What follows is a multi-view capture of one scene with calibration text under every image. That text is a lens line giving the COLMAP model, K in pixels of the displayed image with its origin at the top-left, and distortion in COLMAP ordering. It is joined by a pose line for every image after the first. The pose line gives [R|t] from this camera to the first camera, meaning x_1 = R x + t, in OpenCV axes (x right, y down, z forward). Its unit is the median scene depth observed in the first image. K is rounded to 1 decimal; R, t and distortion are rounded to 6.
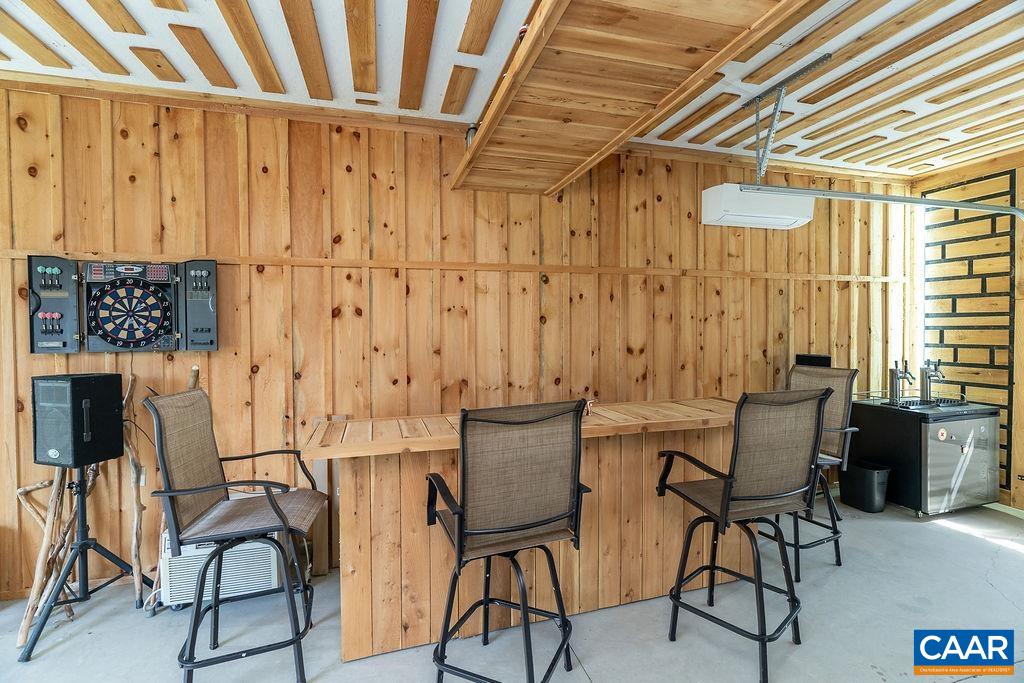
lens RADIAL K [[458.7, 0, 510.1], [0, 458.7, 334.1], [0, 0, 1]] dist [-0.001298, 0.000097]
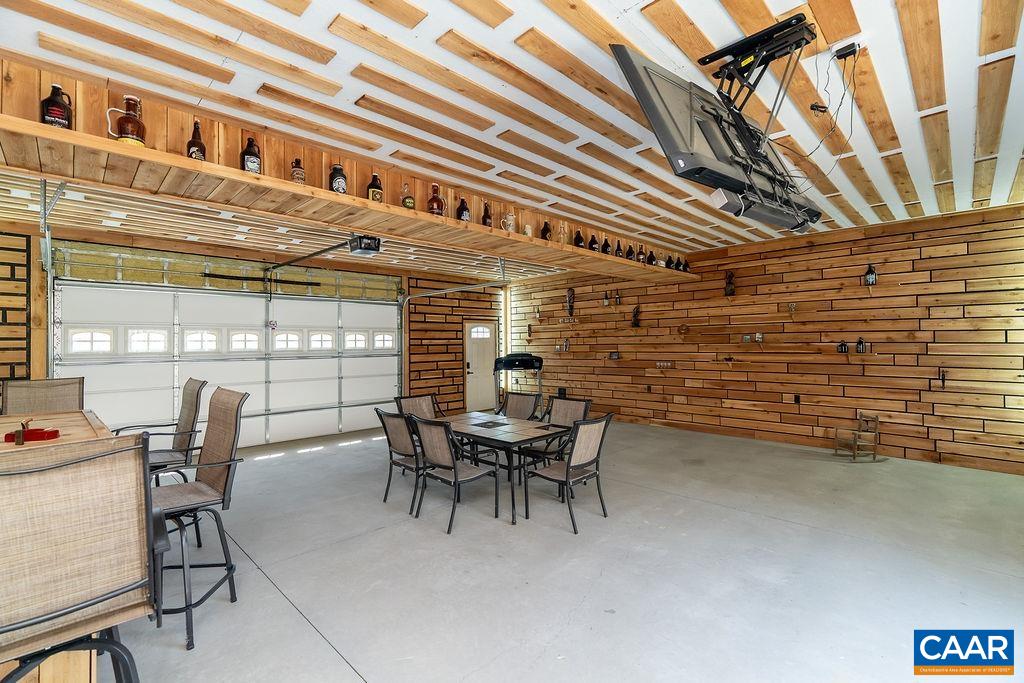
lens RADIAL K [[458.7, 0, 510.1], [0, 458.7, 334.1], [0, 0, 1]] dist [-0.001298, 0.000097]
pose [[-0.481900, 0.027229, 0.875803, -0.804980], [0.027593, 0.999493, -0.015892, 0.003229], [-0.875791, 0.016508, -0.482407, 0.390659]]
